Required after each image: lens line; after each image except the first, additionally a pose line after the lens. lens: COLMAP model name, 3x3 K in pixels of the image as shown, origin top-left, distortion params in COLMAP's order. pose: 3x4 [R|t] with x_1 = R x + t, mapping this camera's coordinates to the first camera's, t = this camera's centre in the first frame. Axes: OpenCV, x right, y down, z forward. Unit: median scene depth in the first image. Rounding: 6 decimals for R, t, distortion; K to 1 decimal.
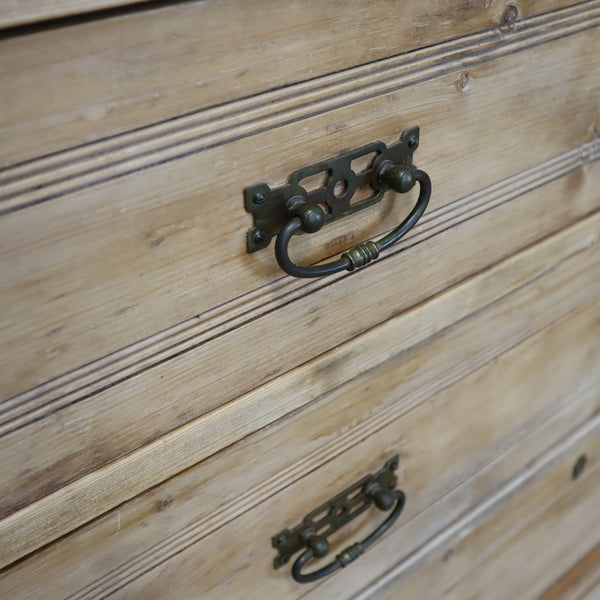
lens RADIAL K [[761.7, 0, 281.1], [0, 761.7, 298.8], [0, 0, 1]] dist [-0.037848, 0.019125]
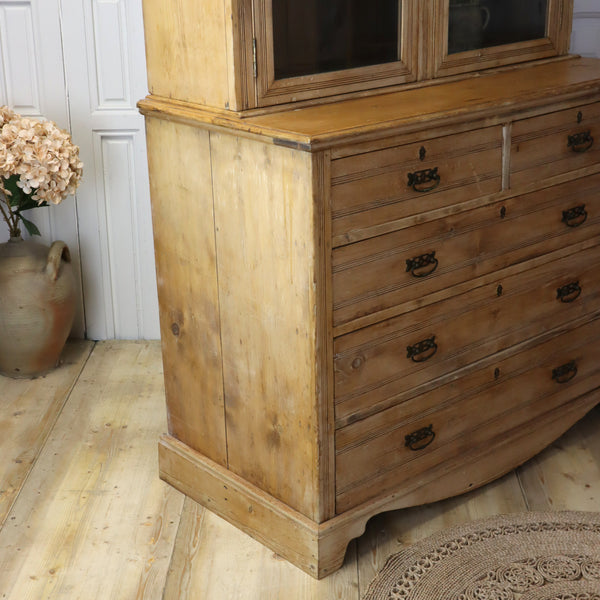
lens RADIAL K [[1092.1, 0, 300.0], [0, 1092.1, 300.0], [0, 0, 1]] dist [-0.008145, 0.015131]
pose [[0.997935, -0.017048, 0.061932, -0.955209], [0.032242, 0.966828, -0.253385, 1.549975], [-0.055558, 0.254858, 0.965381, -4.798121]]
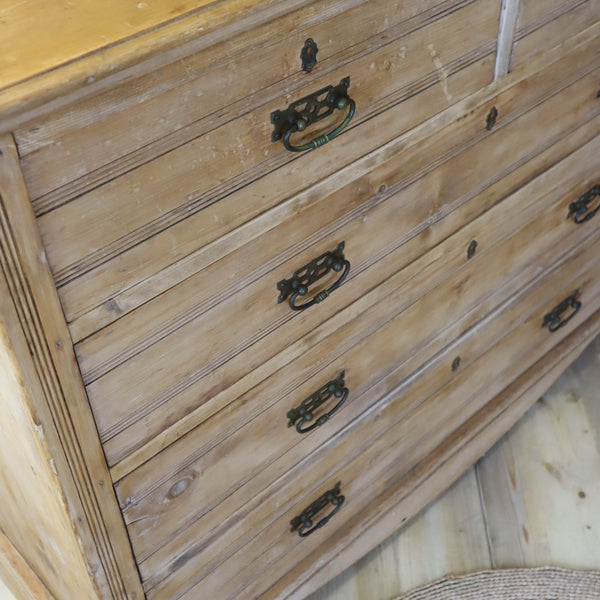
lens RADIAL K [[885.9, 0, 300.0], [0, 885.9, 300.0], [0, 0, 1]] dist [-0.026071, 0.037774]
pose [[0.995749, -0.057721, 0.071780, -0.134517], [0.045678, 0.986166, 0.159344, -0.396091], [-0.079985, -0.155387, 0.984610, -1.409406]]
